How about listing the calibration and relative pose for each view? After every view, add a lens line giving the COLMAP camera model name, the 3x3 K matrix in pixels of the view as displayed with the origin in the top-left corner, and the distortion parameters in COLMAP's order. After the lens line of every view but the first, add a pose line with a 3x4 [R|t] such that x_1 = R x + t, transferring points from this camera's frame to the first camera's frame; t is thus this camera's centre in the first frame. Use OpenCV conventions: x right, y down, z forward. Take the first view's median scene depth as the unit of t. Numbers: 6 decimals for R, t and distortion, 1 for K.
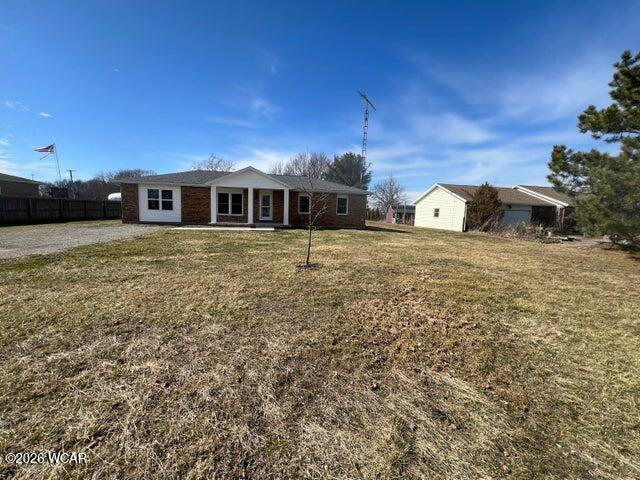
lens RADIAL K [[260.2, 0, 320.0], [0, 260.2, 240.0], [0, 0, 1]] dist [-0.002221, -0.000246]
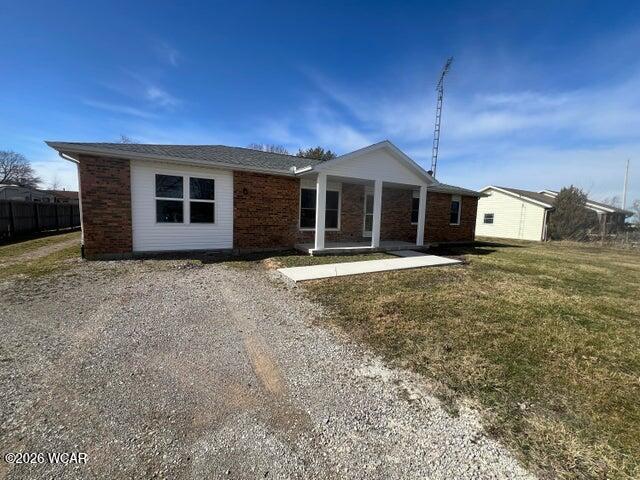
lens RADIAL K [[252.8, 0, 320.0], [0, 252.8, 240.0], [0, 0, 1]] dist [-0.000693, -0.000030]
pose [[0.954864, -0.031374, 0.295382, -0.524344], [0.030655, 0.999505, 0.007066, -0.083776], [-0.295457, 0.002308, 0.955353, 0.527282]]
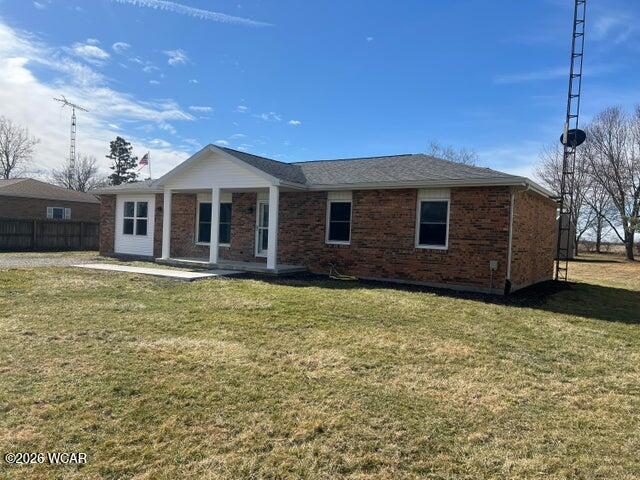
lens RADIAL K [[524.6, 0, 320.0], [0, 524.6, 240.0], [0, 0, 1]] dist [0.004234, 0.002037]
pose [[0.693432, -0.001050, -0.720521, 0.553722], [-0.103628, 0.989457, -0.101174, -0.026196], [0.713031, 0.144823, 0.686012, 0.474769]]
